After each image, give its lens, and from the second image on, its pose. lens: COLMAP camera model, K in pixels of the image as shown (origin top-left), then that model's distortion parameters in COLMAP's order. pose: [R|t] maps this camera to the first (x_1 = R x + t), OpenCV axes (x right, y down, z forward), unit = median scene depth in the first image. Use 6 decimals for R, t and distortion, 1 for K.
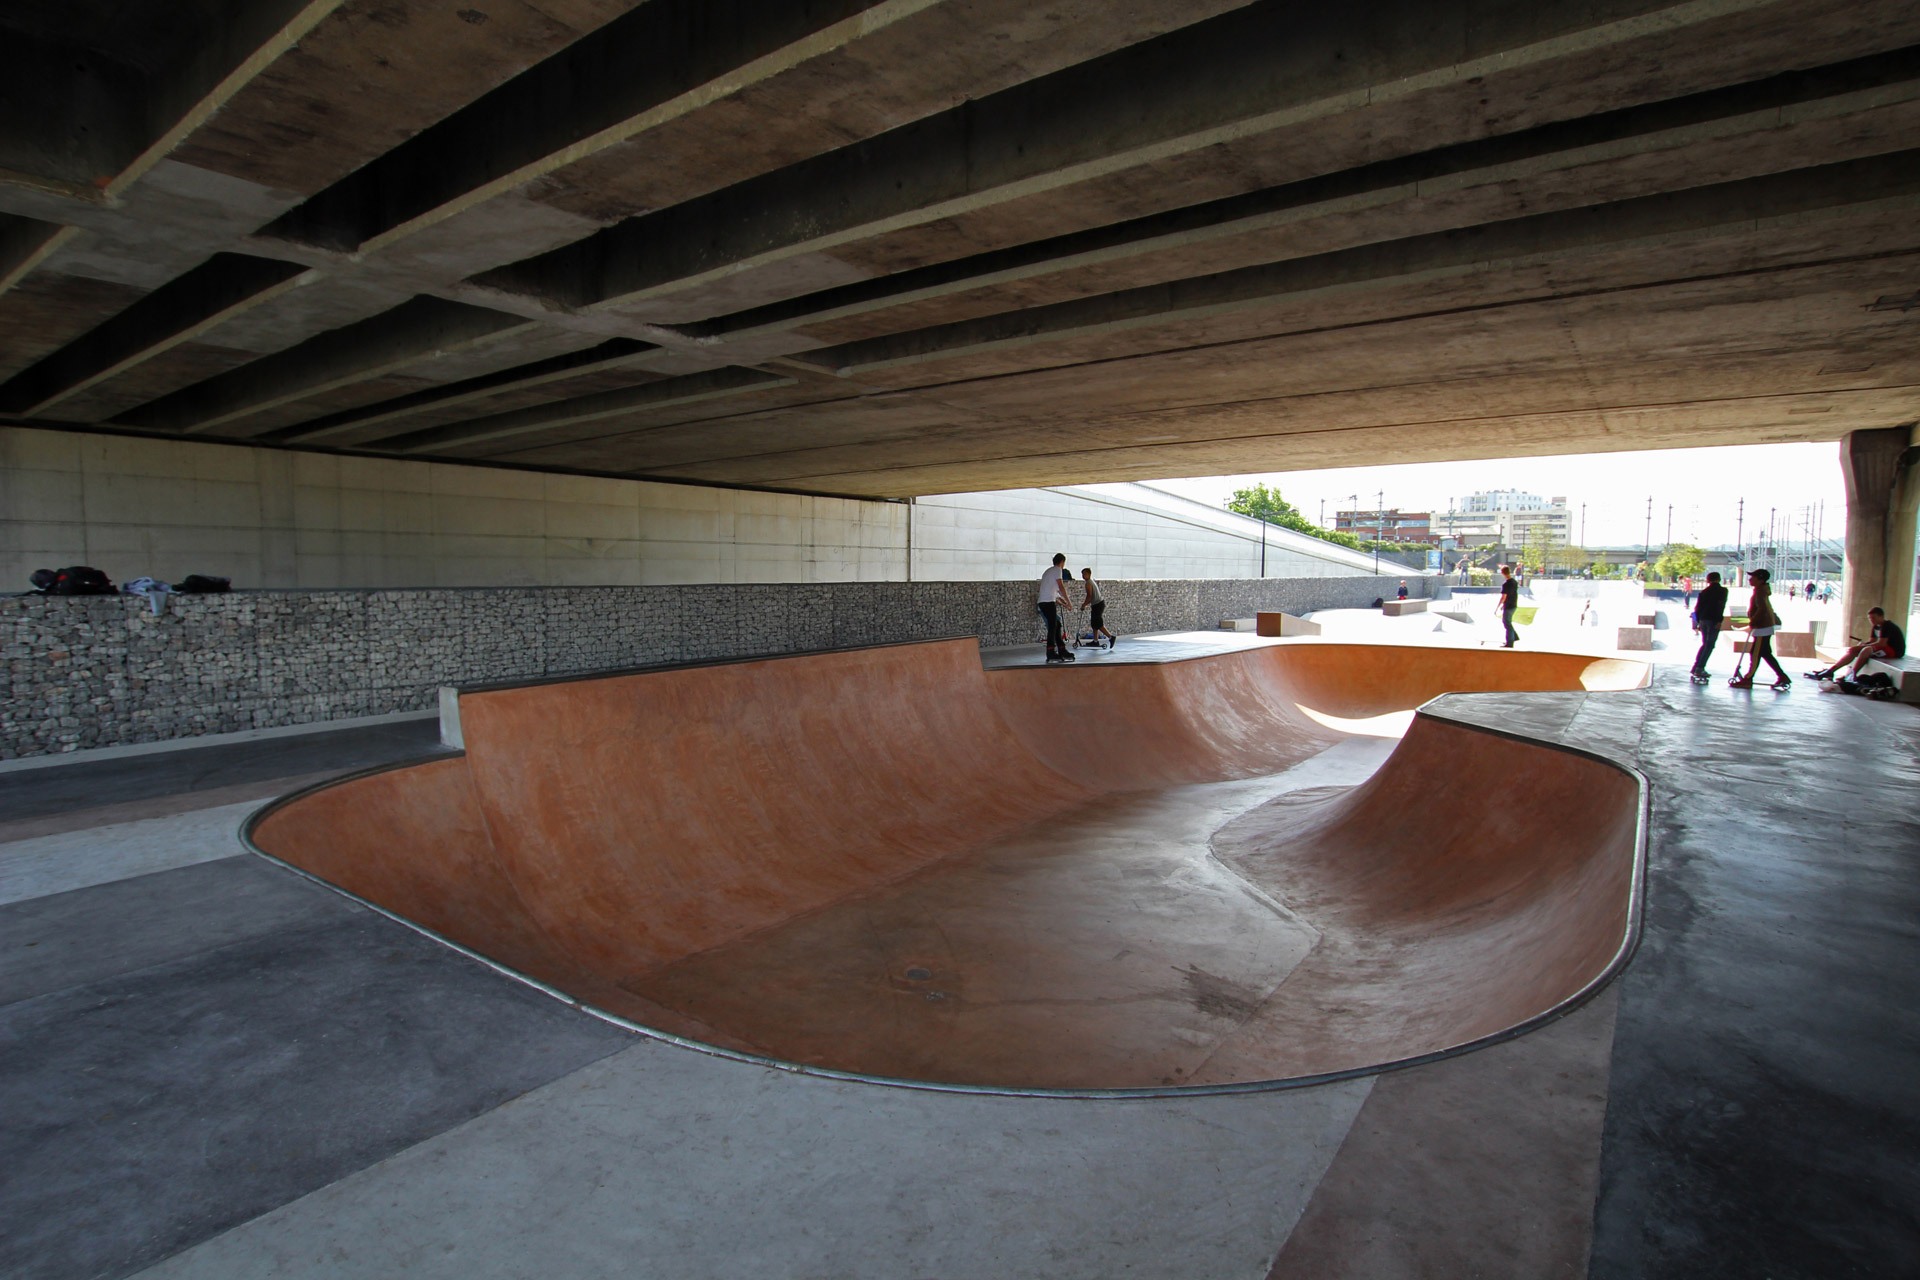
lens RADIAL K [[940.1, 0, 959.8], [0, 940.1, 635.7], [0, 0, 1]] dist [-0.026415, -0.001907]
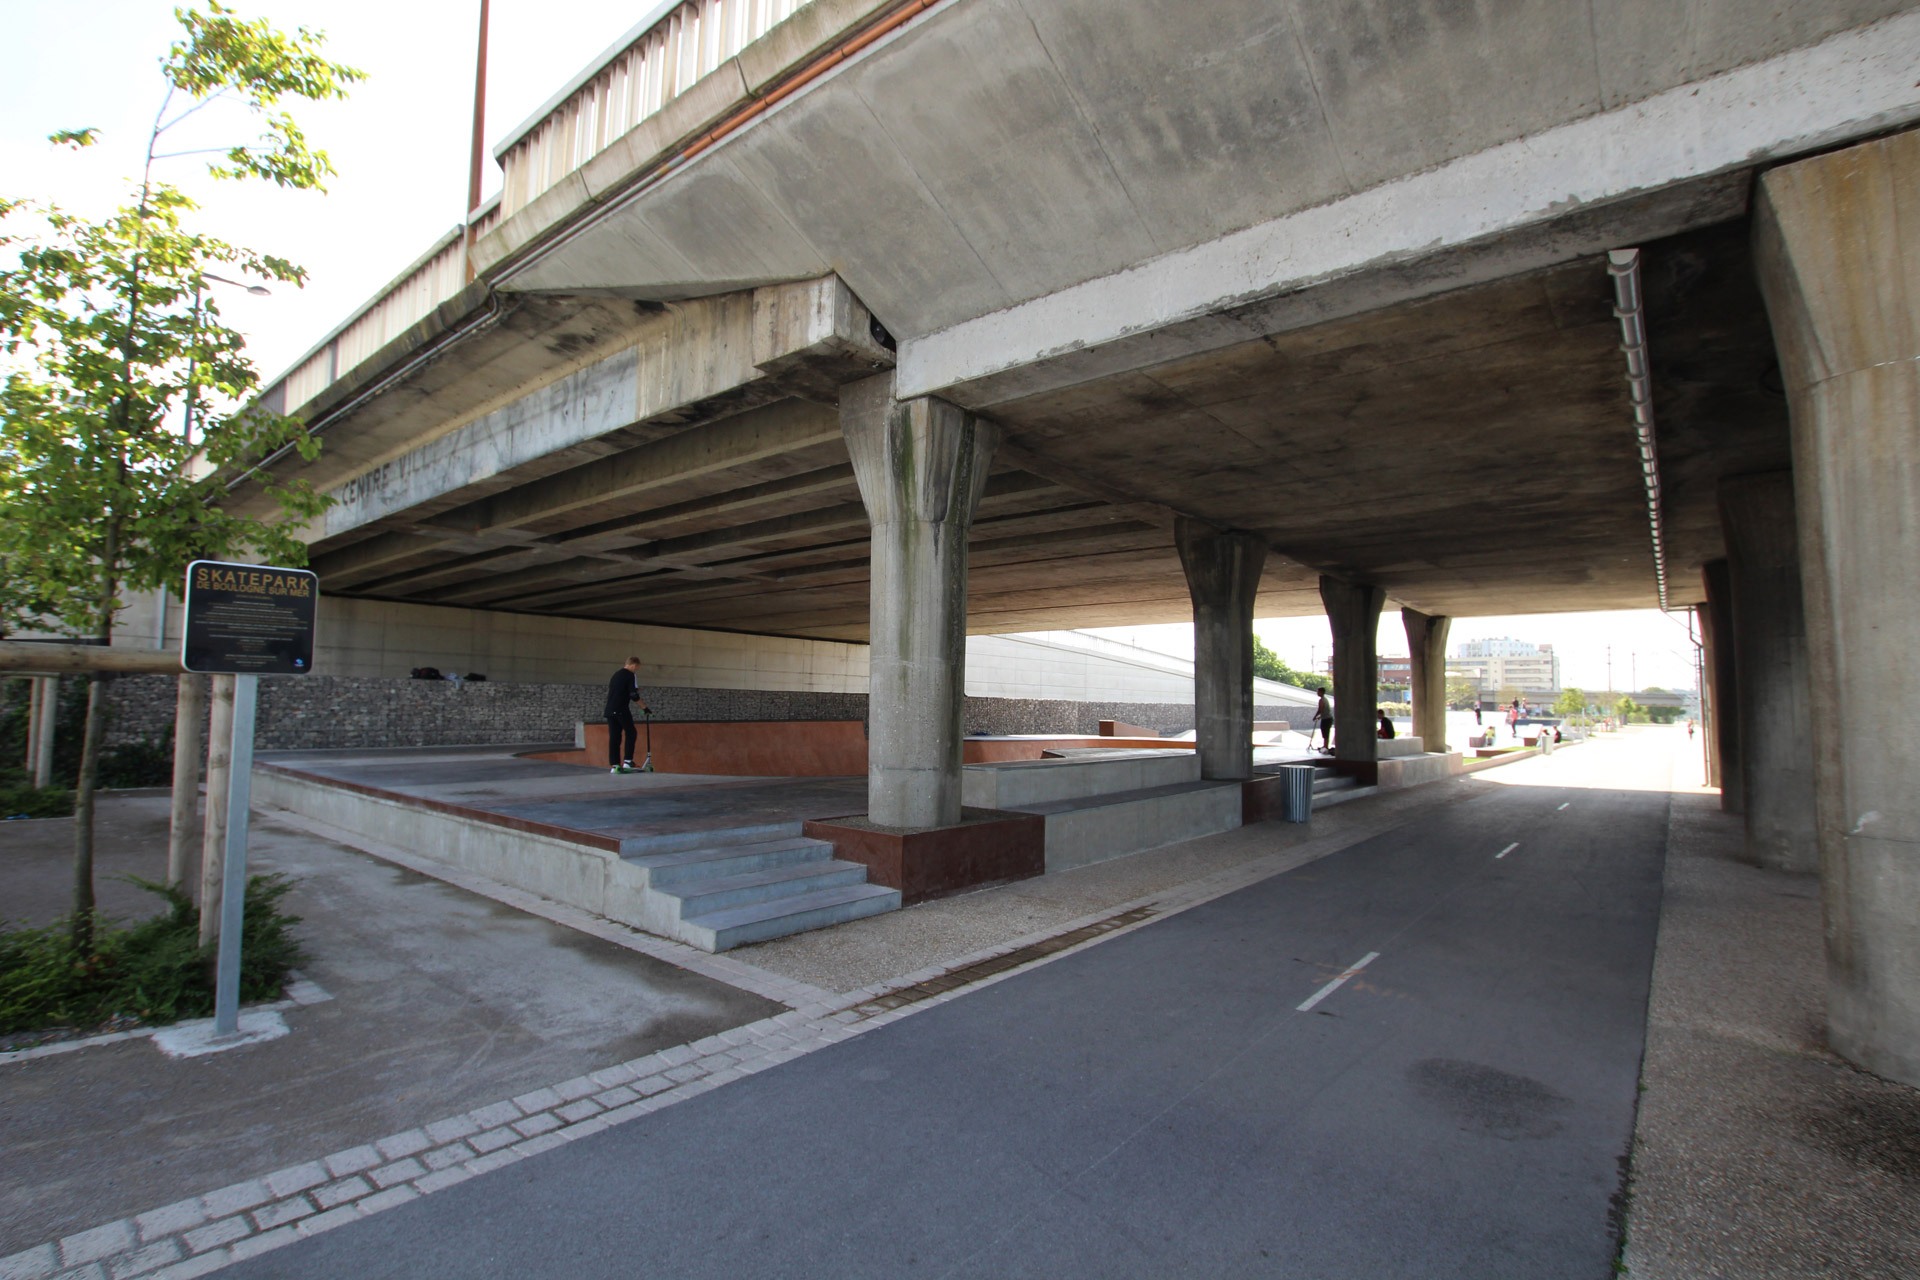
lens RADIAL K [[858.7, 0, 960.9], [0, 858.7, 642.9], [0, 0, 1]] dist [-0.027772, 0.002582]
pose [[0.998280, 0.009529, -0.057853, 0.390899], [-0.017711, 0.989622, -0.142598, 0.111243], [0.055894, 0.143377, 0.988089, -0.810190]]
